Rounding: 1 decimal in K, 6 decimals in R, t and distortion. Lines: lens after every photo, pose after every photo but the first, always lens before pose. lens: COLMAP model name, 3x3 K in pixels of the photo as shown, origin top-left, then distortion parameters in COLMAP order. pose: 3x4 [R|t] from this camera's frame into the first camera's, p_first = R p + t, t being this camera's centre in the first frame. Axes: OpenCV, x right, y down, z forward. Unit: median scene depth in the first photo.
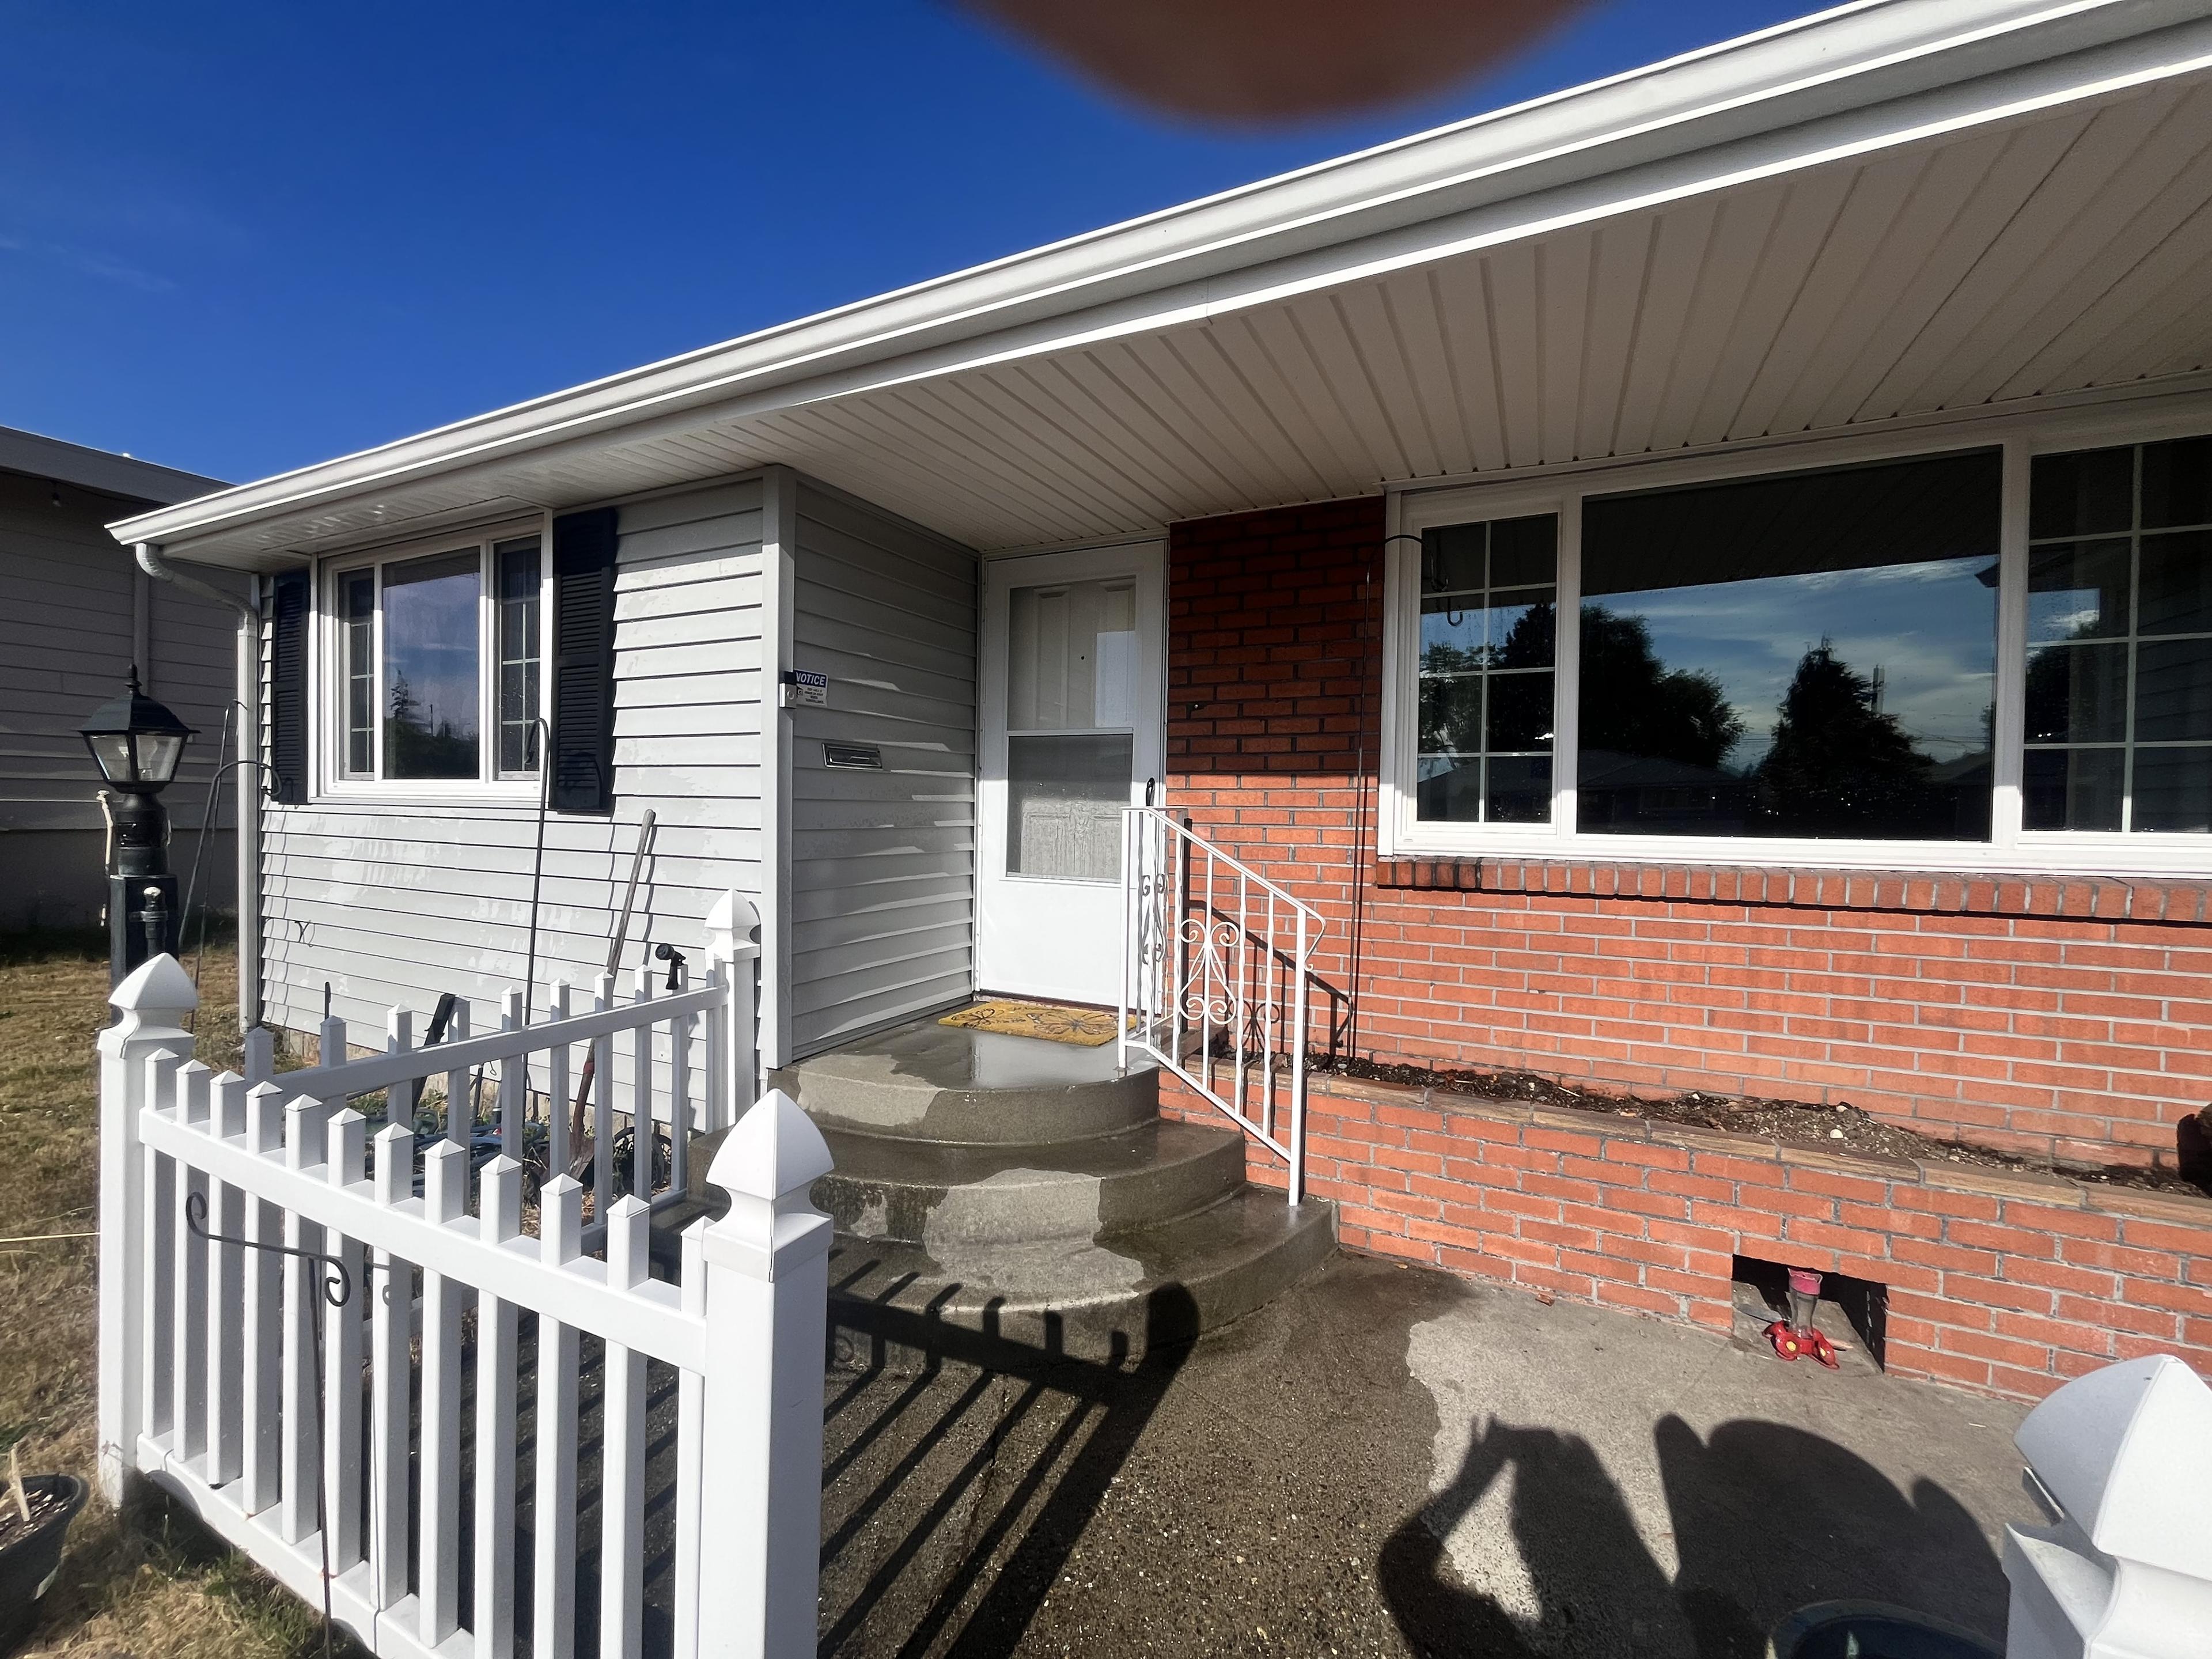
lens RADIAL K [[893.9, 0, 1106.0], [0, 893.9, 829.5], [0, 0, 1]] dist [-0.000579, -0.000474]
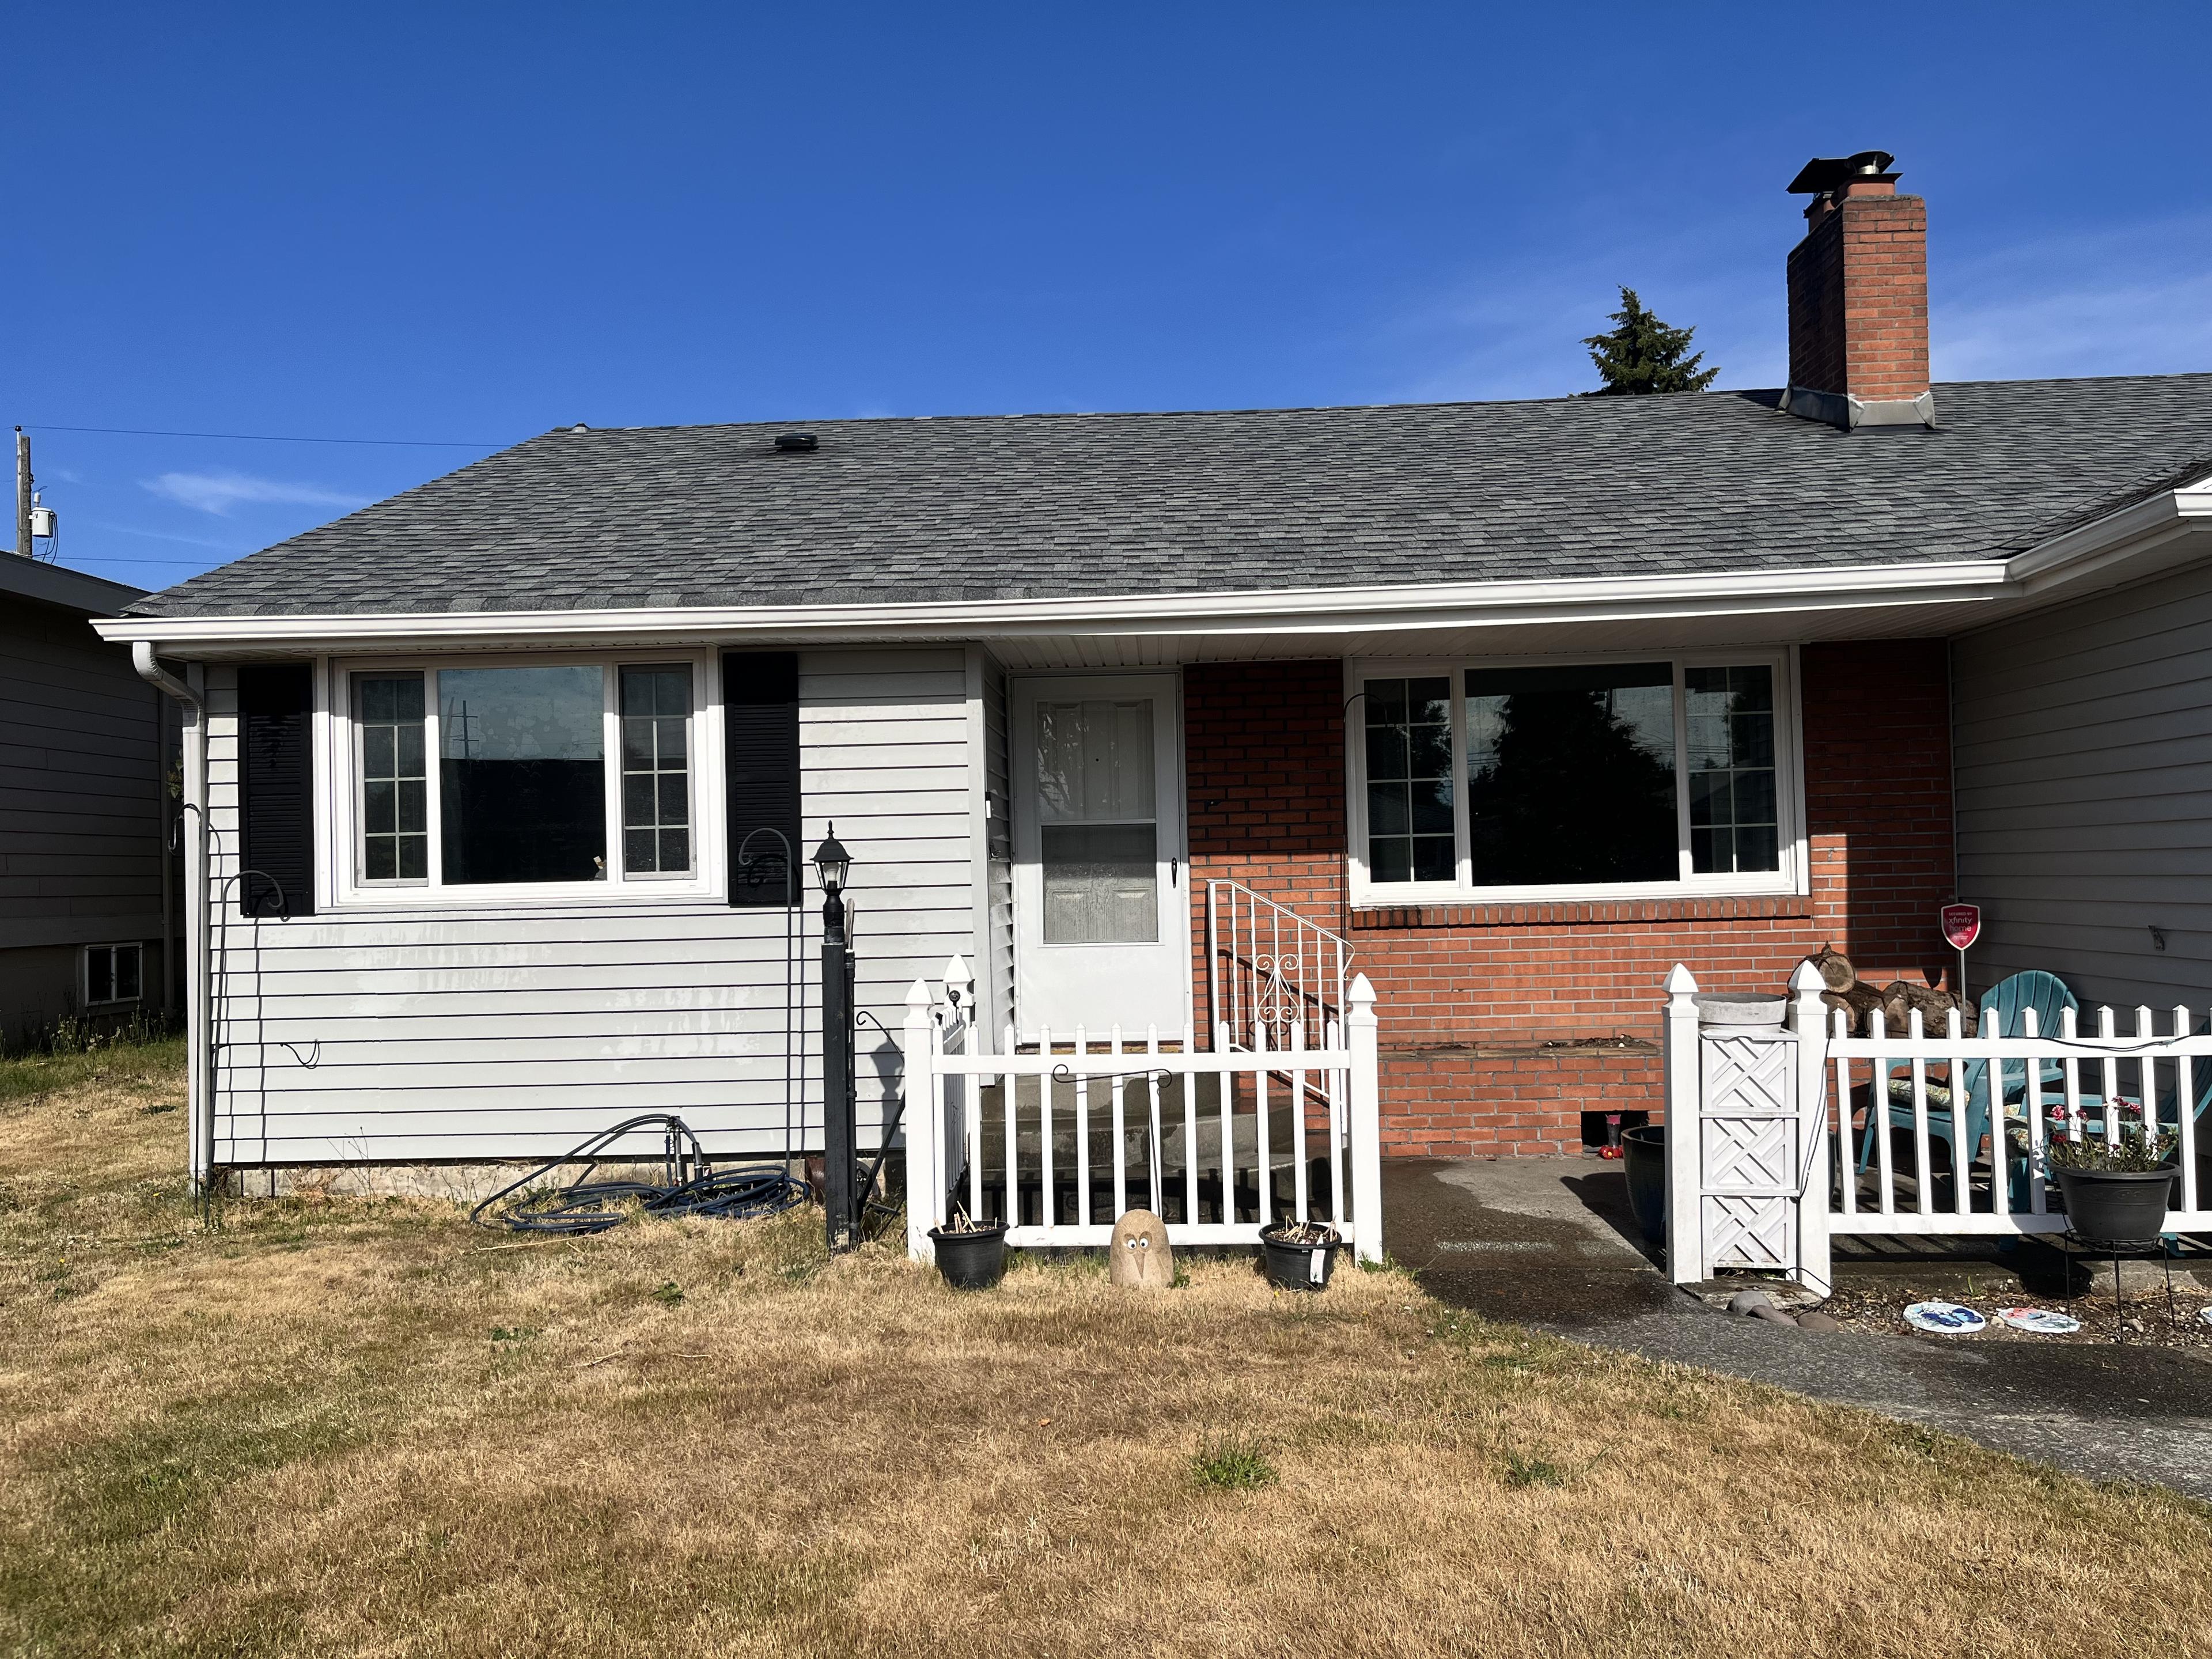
lens RADIAL K [[1659.0, 0, 1106.0], [0, 1659.0, 829.5], [0, 0, 1]] dist [0.068590, -0.001087]
pose [[0.915395, -0.027793, 0.401595, -1.134326], [0.048416, 0.997973, -0.041294, -0.005336], [-0.399634, 0.057244, 0.914886, -1.301674]]
